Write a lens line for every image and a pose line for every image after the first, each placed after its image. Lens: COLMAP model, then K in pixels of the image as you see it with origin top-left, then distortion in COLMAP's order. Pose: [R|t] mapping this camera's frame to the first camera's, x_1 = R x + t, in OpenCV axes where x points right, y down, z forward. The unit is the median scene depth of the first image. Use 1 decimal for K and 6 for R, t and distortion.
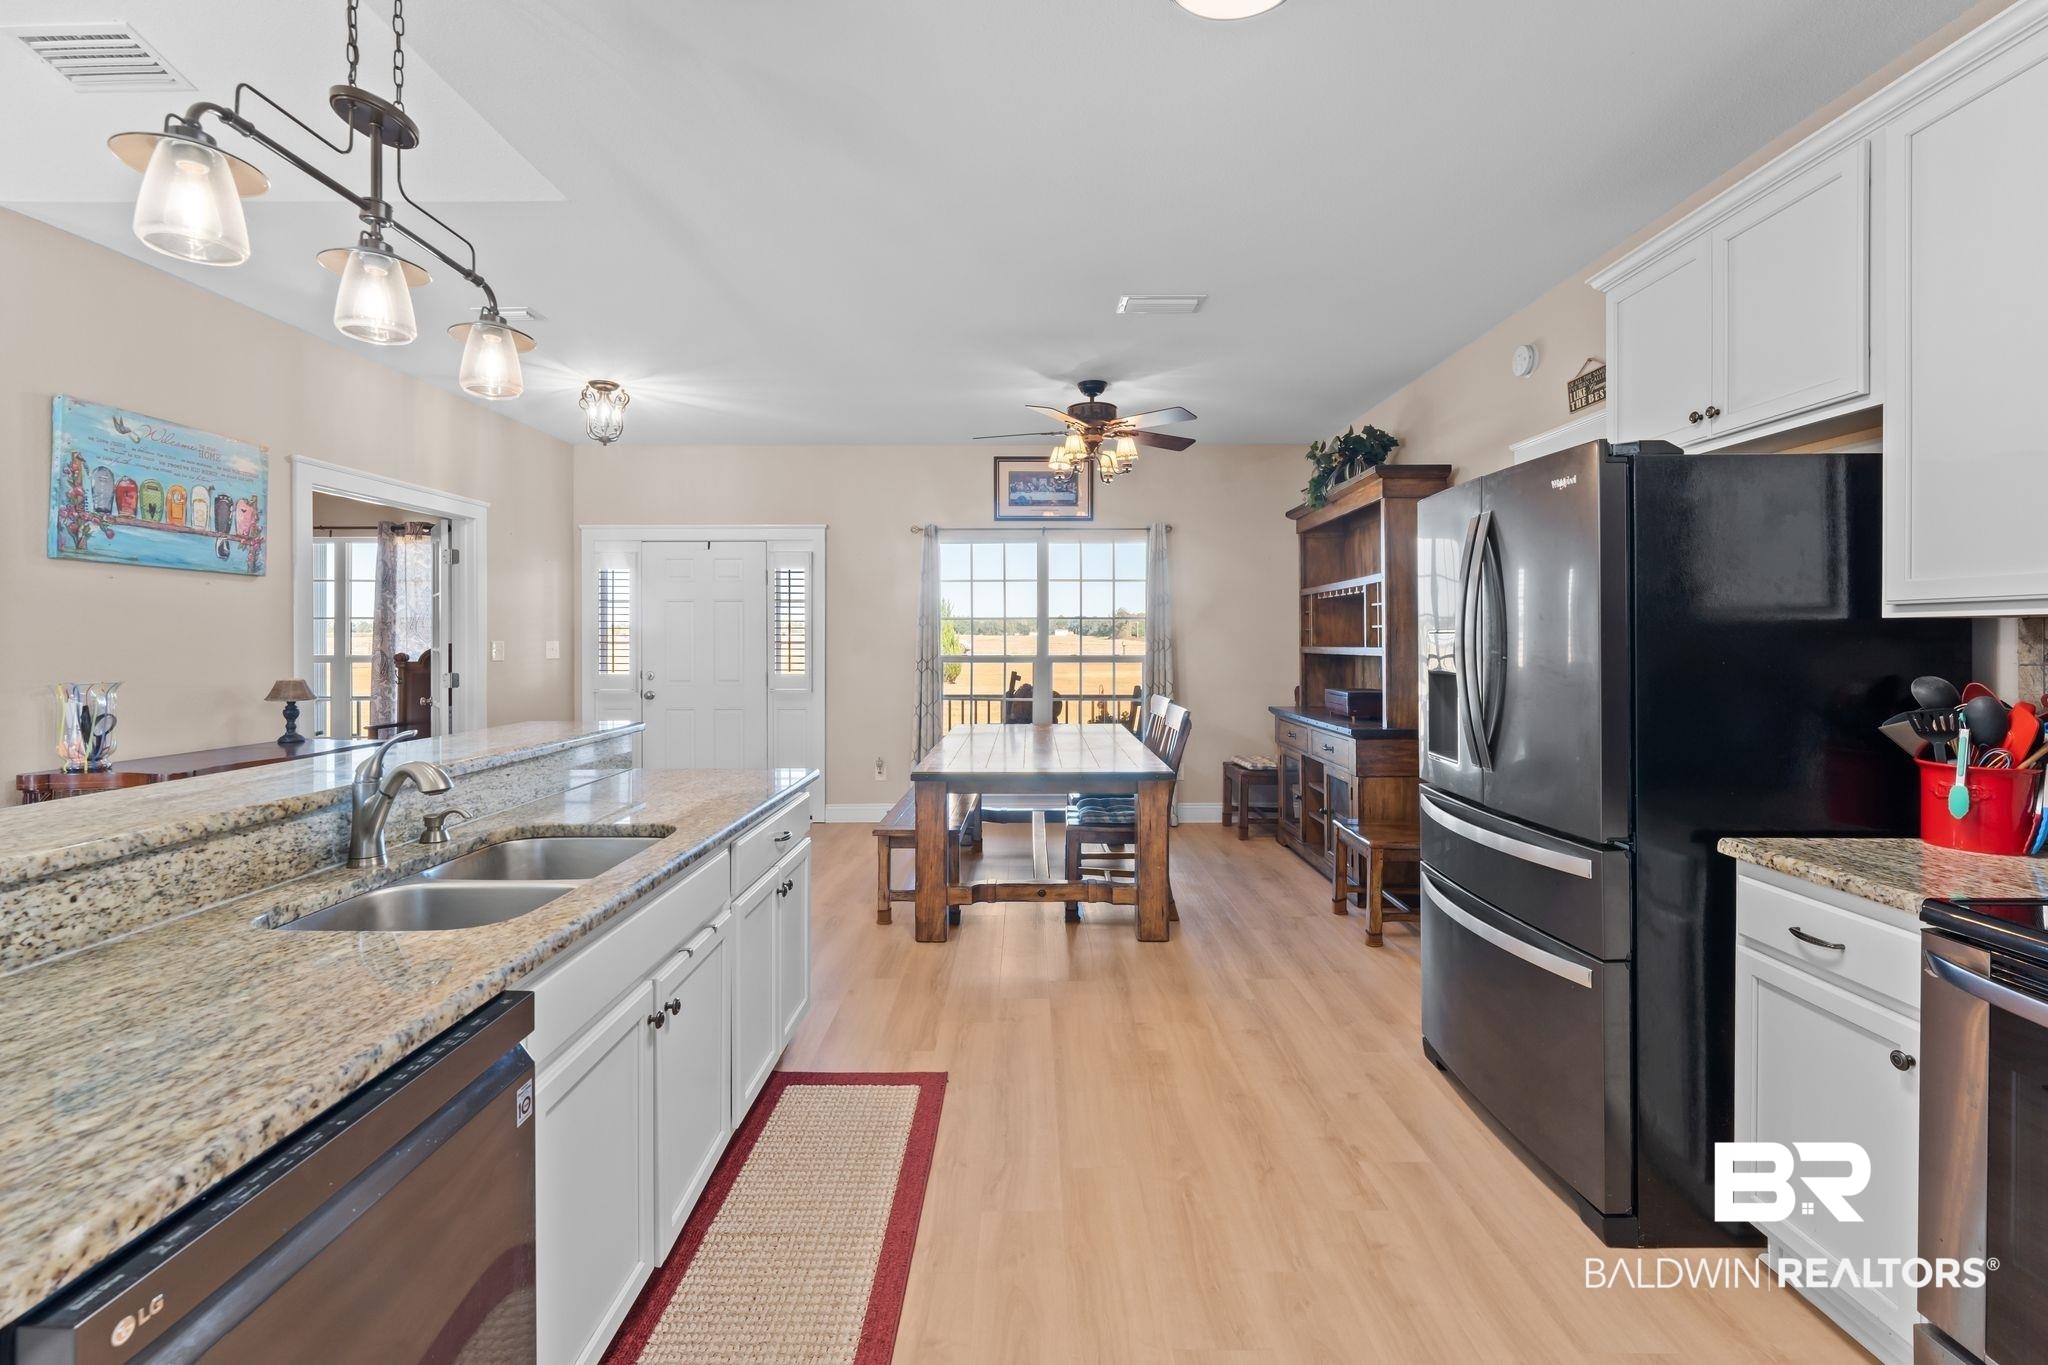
lens RADIAL K [[879.3, 0, 1015.7], [0, 879.3, 635.9], [0, 0, 1]] dist [0.003096, 0.000169]
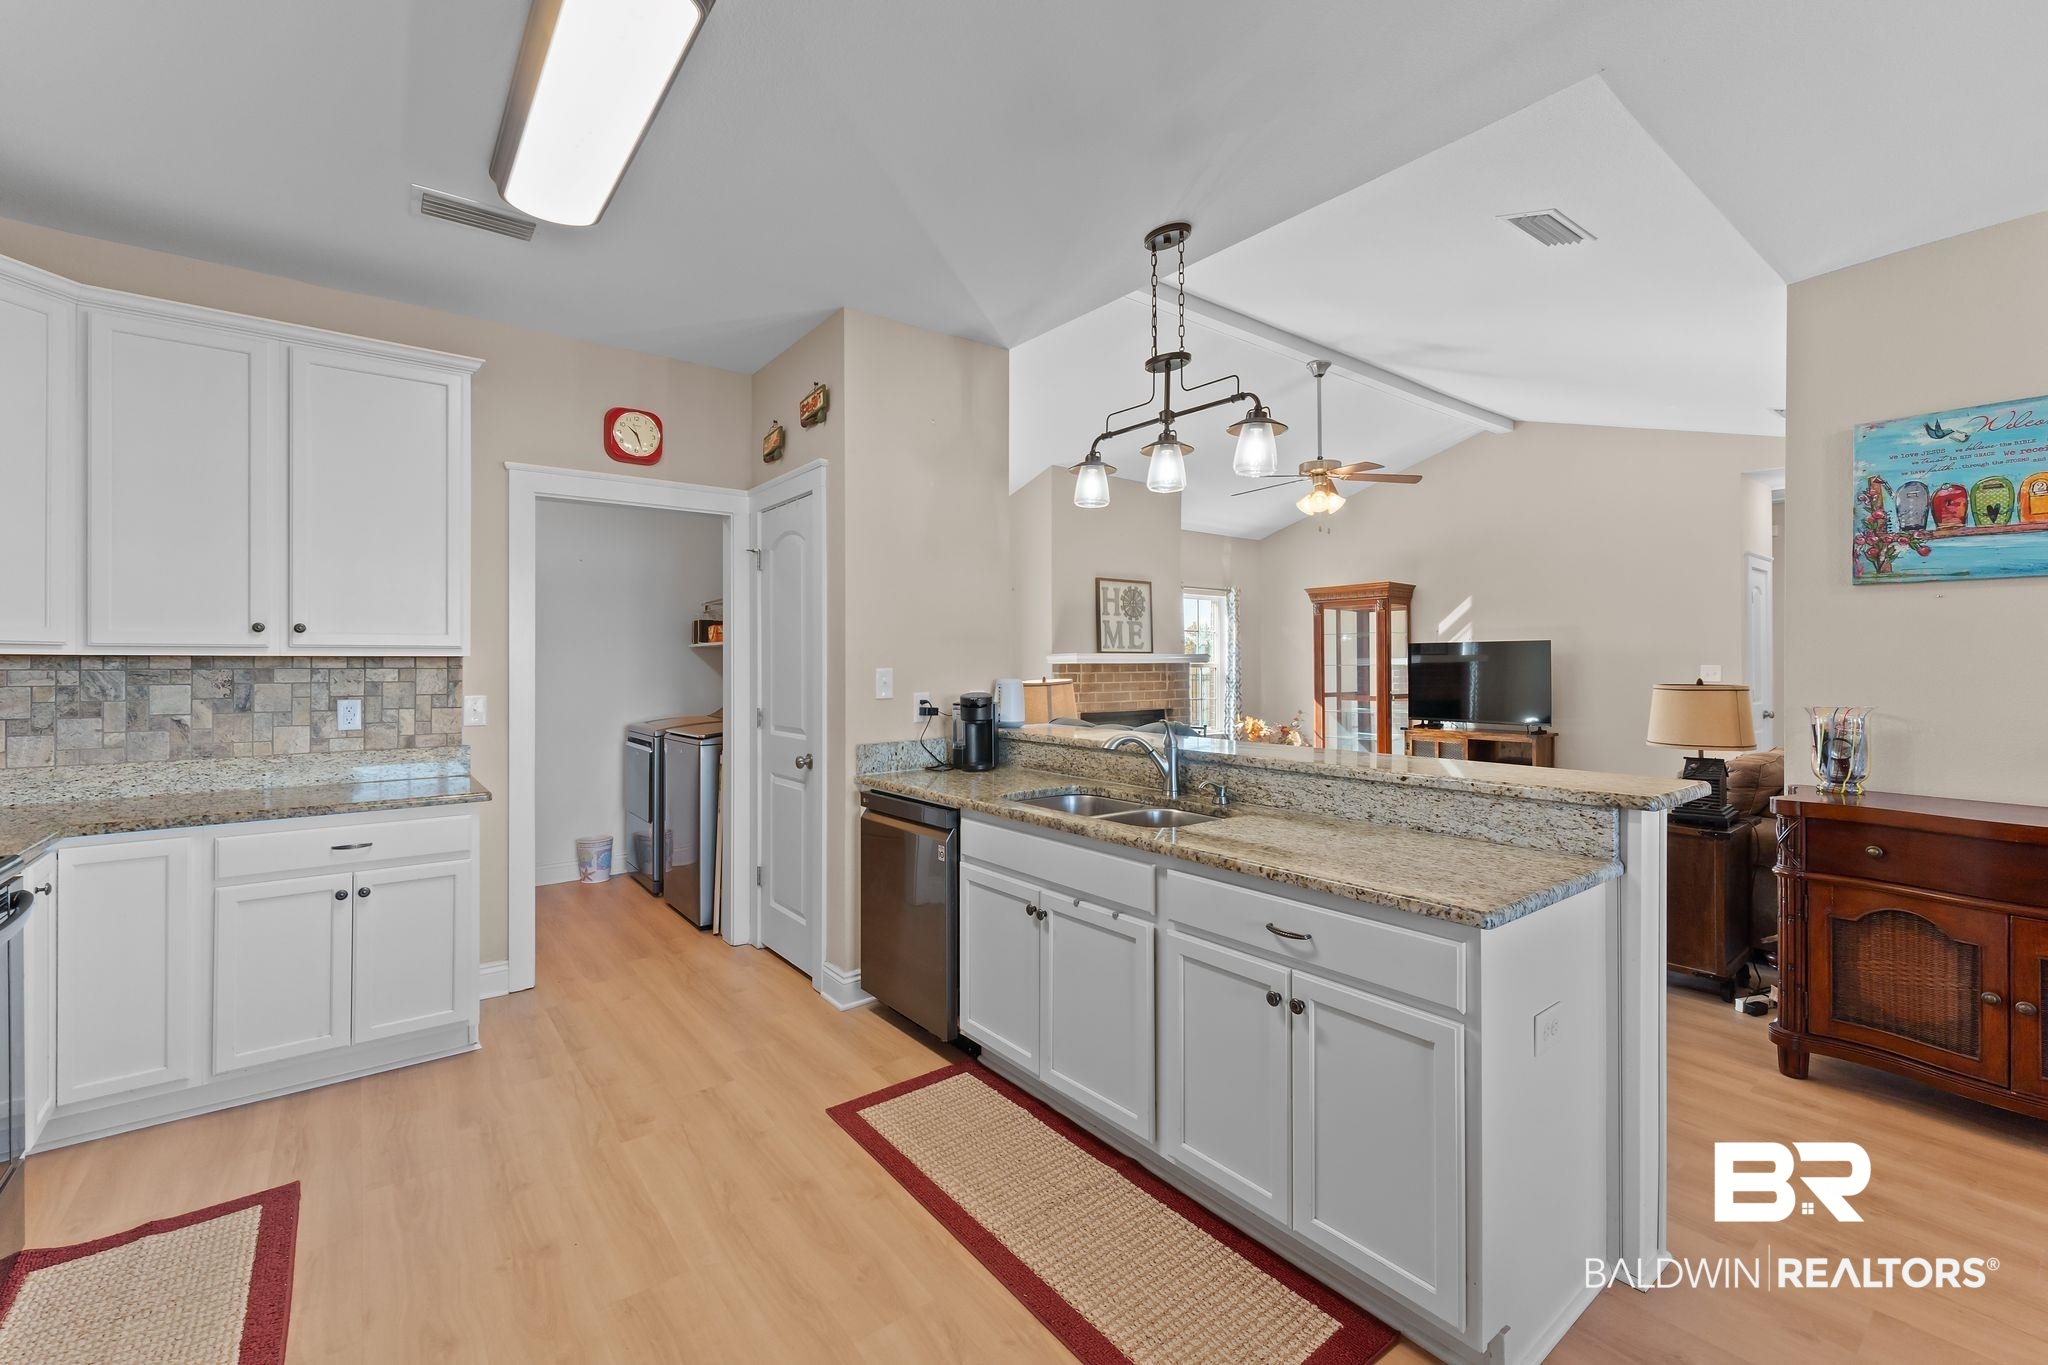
lens RADIAL K [[879.3, 0, 1037.1], [0, 879.3, 663.7], [0, 0, 1]] dist [0.003096, 0.000169]
pose [[-0.783568, 0.000983, -0.621305, 0.227760], [0.004130, 0.999985, -0.003626, 0.002212], [0.621292, -0.005408, -0.783561, 0.920604]]
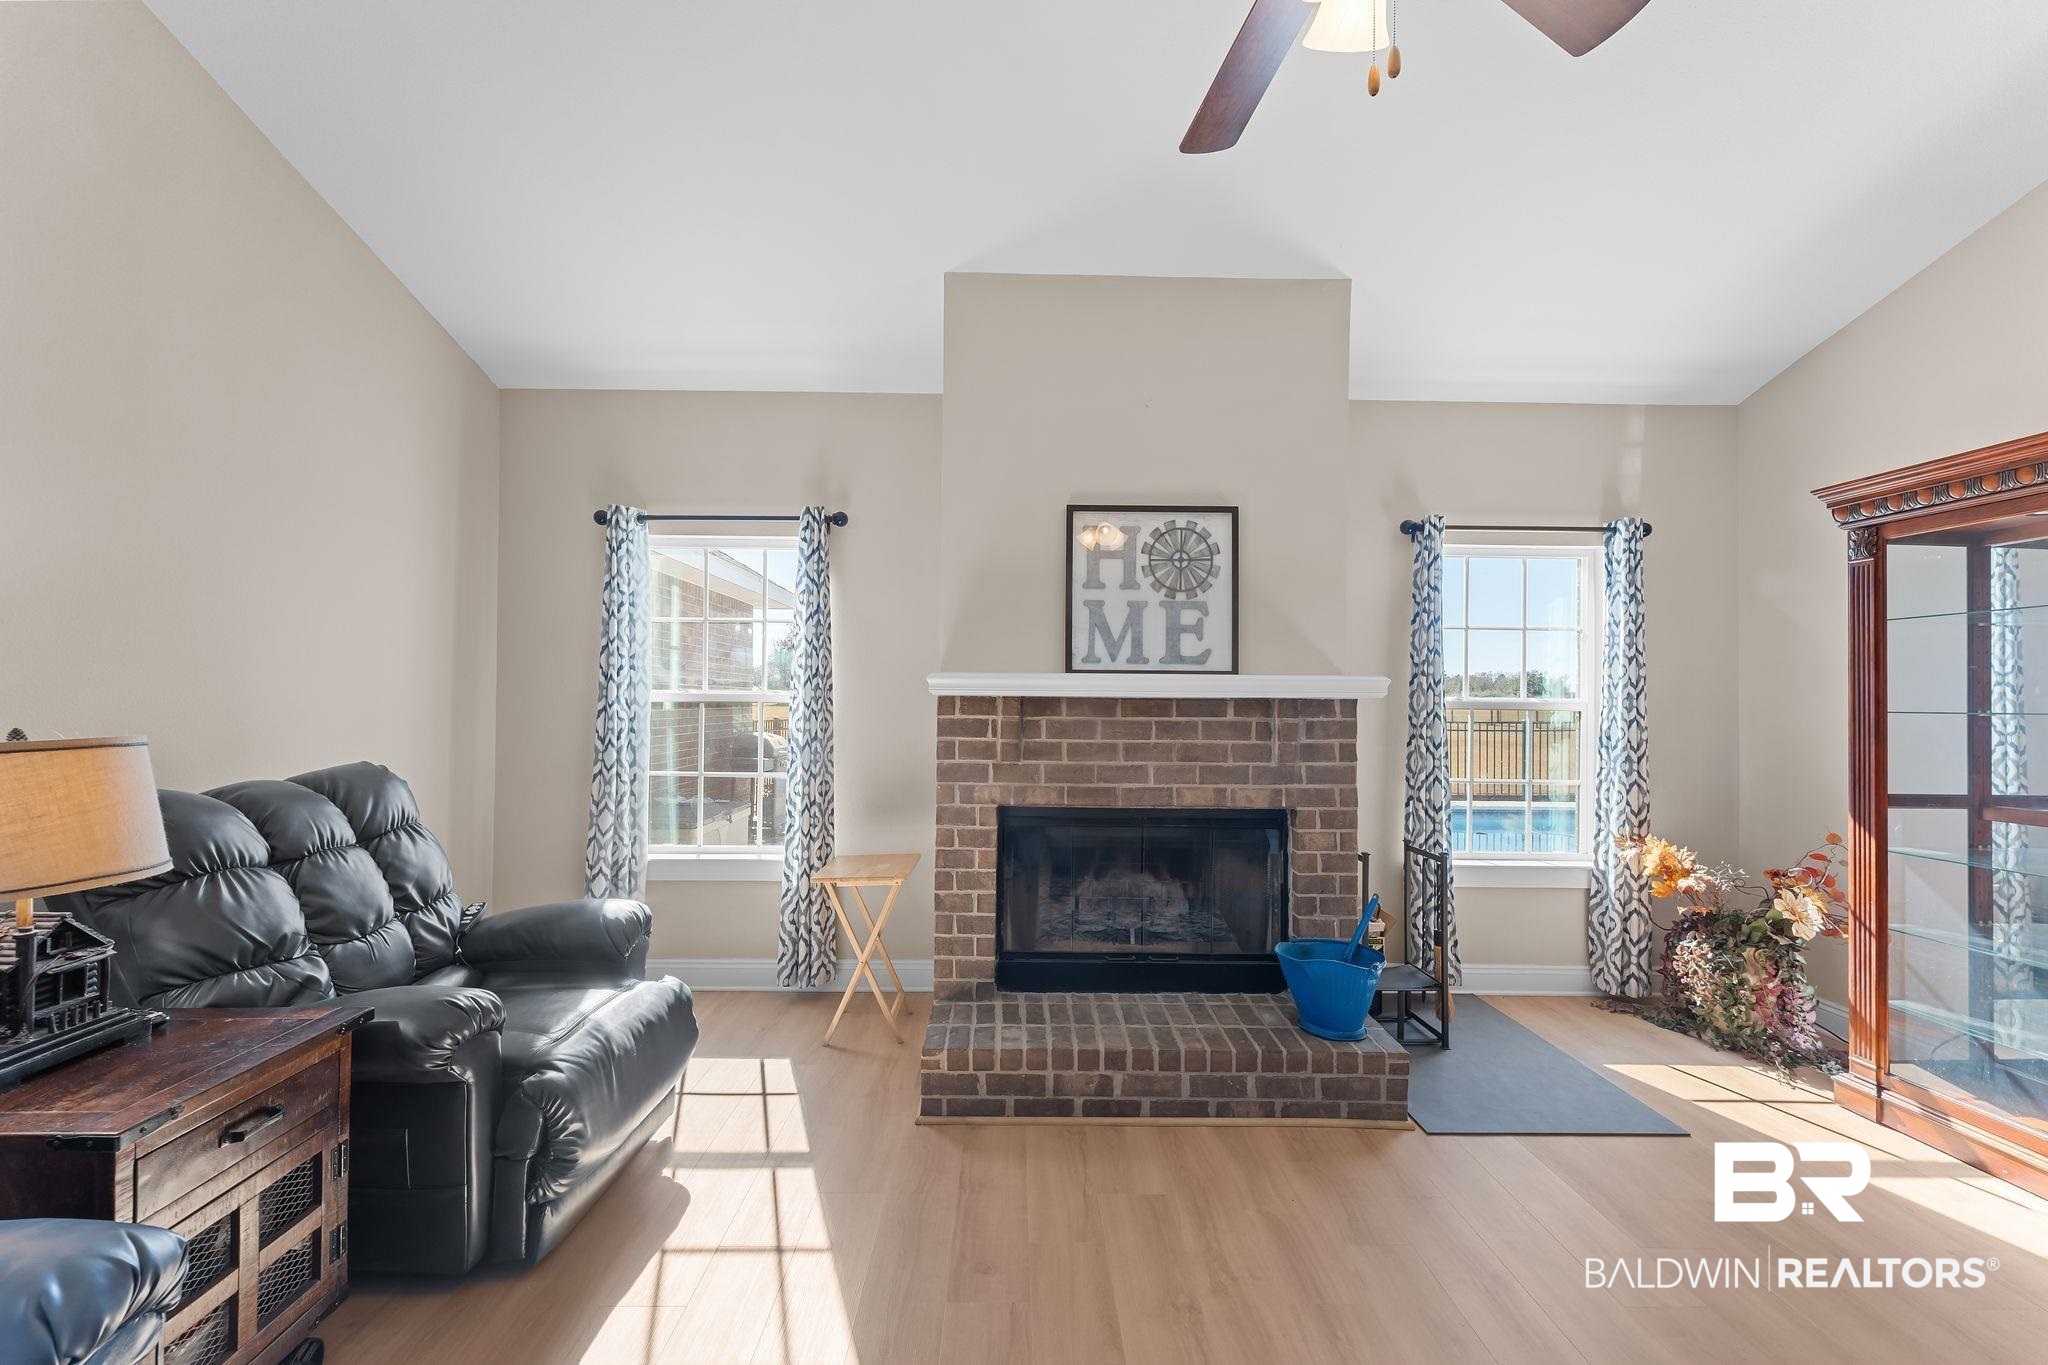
lens RADIAL K [[835.7, 0, 1019.6], [0, 835.7, 688.2], [0, 0, 1]] dist [0.001679, 0.000079]
pose [[-0.999947, -0.010102, 0.002132, -0.966800], [-0.010128, 0.999867, -0.012747, -0.002205], [-0.002003, -0.012768, -0.999916, 0.346098]]
